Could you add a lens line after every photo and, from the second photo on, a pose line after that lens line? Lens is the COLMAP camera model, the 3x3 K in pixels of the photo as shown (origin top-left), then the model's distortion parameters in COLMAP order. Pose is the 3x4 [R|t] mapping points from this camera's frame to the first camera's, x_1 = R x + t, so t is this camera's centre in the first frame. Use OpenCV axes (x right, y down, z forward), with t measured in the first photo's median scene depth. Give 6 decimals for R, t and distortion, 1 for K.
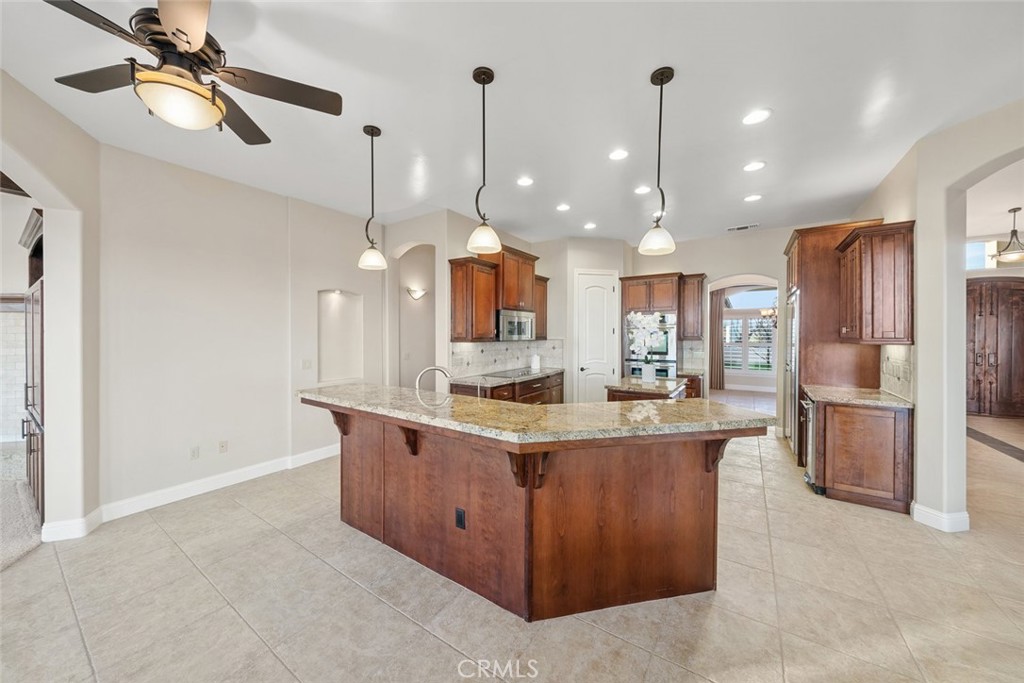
lens RADIAL K [[356.8, 0, 504.1], [0, 356.8, 337.0], [0, 0, 1]] dist [0.000739, -0.000080]
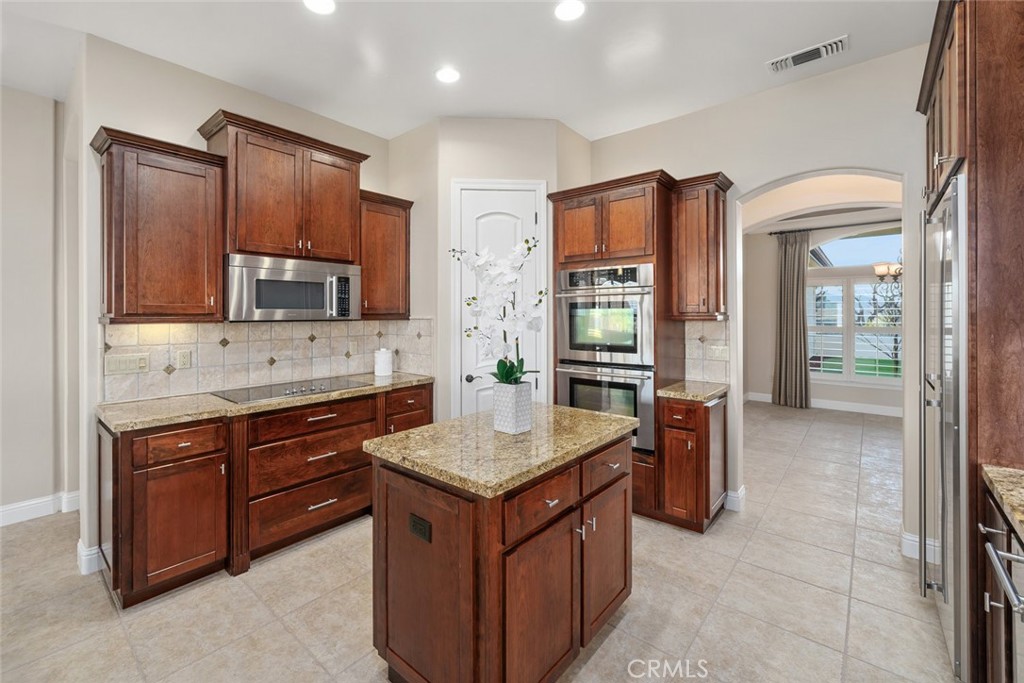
lens RADIAL K [[436.8, 0, 478.6], [0, 436.8, 313.5], [0, 0, 1]] dist [-0.002841, 0.000080]
pose [[0.990574, -0.000503, -0.136981, 0.320867], [-0.001207, 0.999922, -0.012397, 0.006334], [0.136976, 0.012445, 0.990496, 0.399387]]
